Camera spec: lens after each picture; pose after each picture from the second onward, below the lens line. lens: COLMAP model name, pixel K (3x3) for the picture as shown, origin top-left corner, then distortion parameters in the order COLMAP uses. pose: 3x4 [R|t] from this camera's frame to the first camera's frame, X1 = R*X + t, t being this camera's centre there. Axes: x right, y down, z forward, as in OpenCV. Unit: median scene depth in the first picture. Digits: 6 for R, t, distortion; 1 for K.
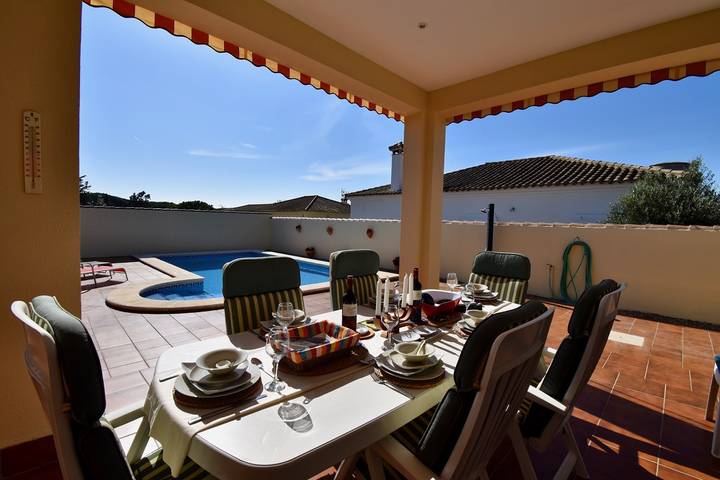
lens RADIAL K [[310.0, 0, 364.8], [0, 310.0, 242.0], [0, 0, 1]] dist [0.001334, -0.014897]
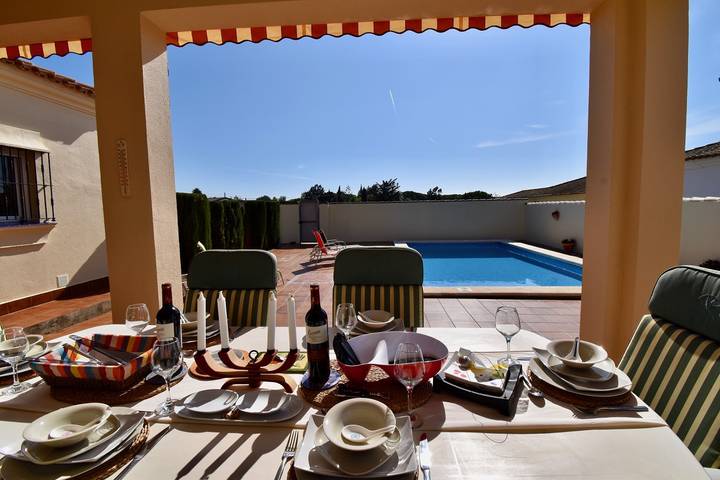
lens RADIAL K [[304.5, 0, 362.1], [0, 304.5, 248.6], [0, 0, 1]] dist [0.100647, -0.067531]
pose [[0.664411, 0.060904, -0.744882, 0.304471], [-0.016855, 0.997642, 0.066535, -0.011242], [0.747178, -0.031652, 0.663870, 0.308165]]
